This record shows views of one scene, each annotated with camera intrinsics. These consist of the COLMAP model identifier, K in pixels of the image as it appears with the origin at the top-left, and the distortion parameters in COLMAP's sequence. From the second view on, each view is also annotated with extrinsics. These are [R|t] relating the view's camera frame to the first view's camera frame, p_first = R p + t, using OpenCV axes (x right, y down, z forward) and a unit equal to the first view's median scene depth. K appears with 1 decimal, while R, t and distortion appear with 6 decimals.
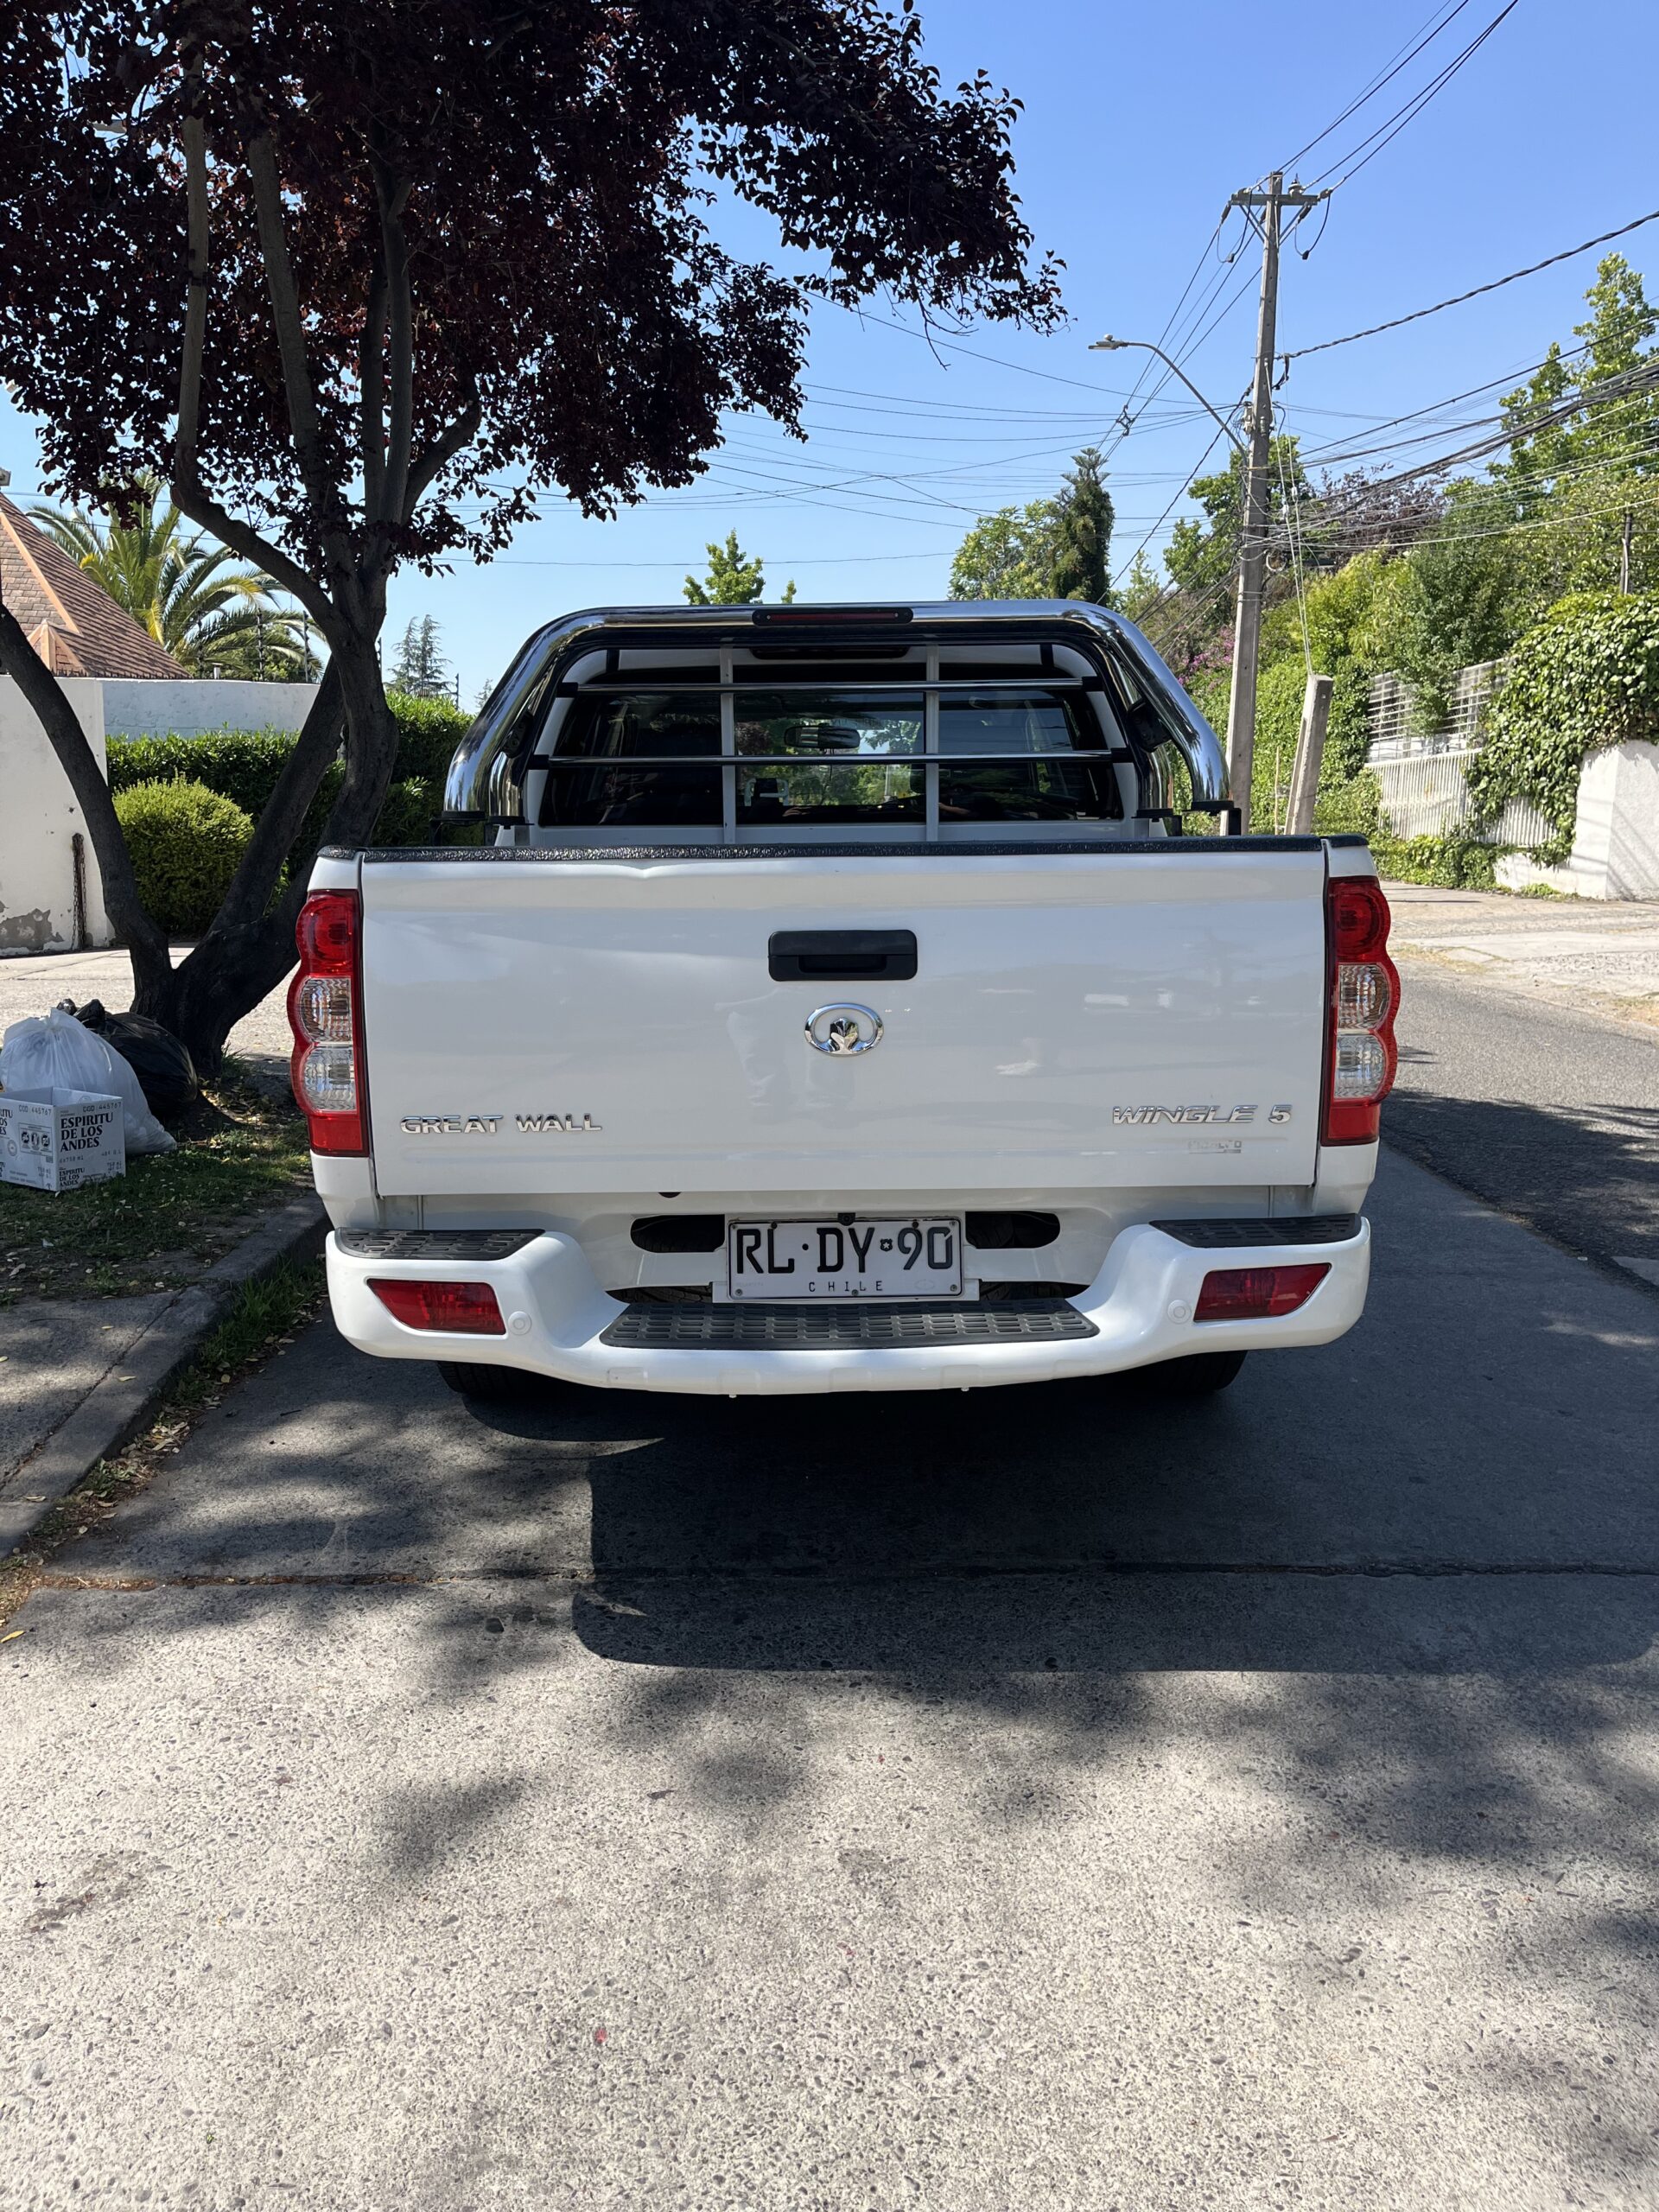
lens RADIAL K [[1651.3, 0, 829.5], [0, 1651.3, 1106.0], [0, 0, 1]] dist [0.035370, -0.073013]
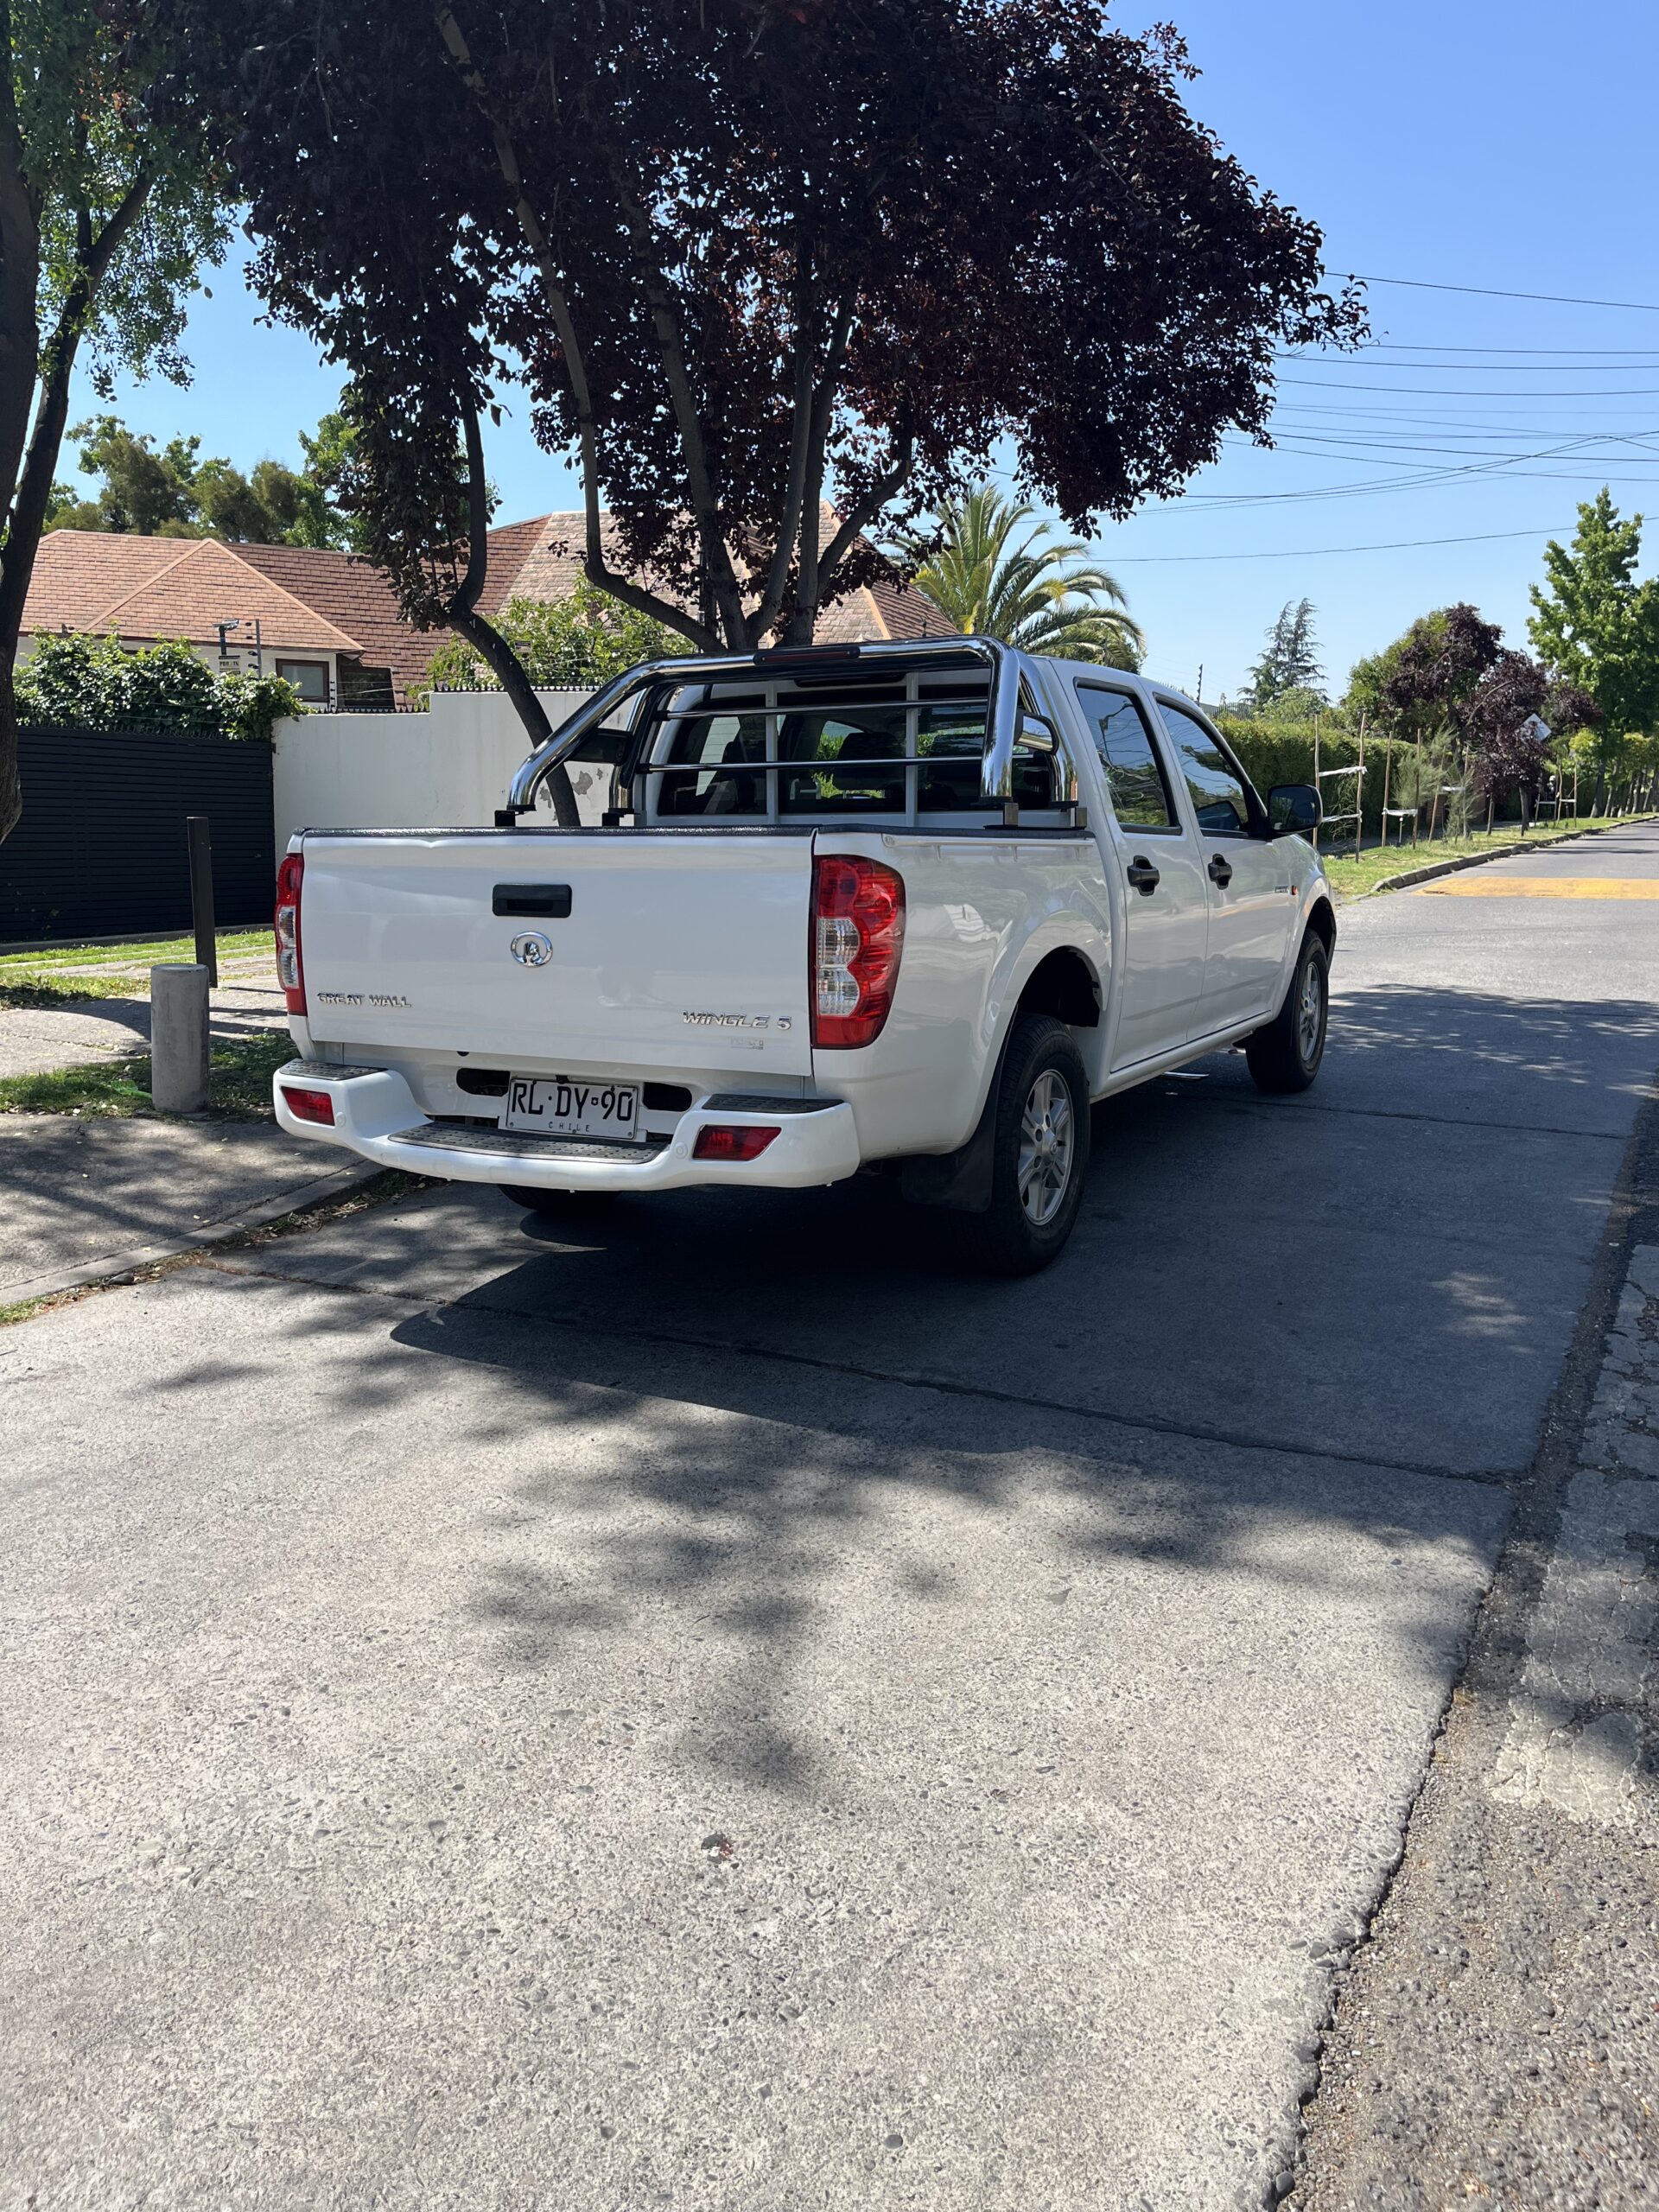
lens RADIAL K [[1642.8, 0, 829.5], [0, 1642.8, 1106.0], [0, 0, 1]] dist [0.082492, -0.097242]
pose [[0.884615, 0.083161, -0.458847, 0.895170], [-0.079848, 0.996451, 0.026656, 0.032694], [0.459436, 0.013058, 0.888115, -0.207350]]
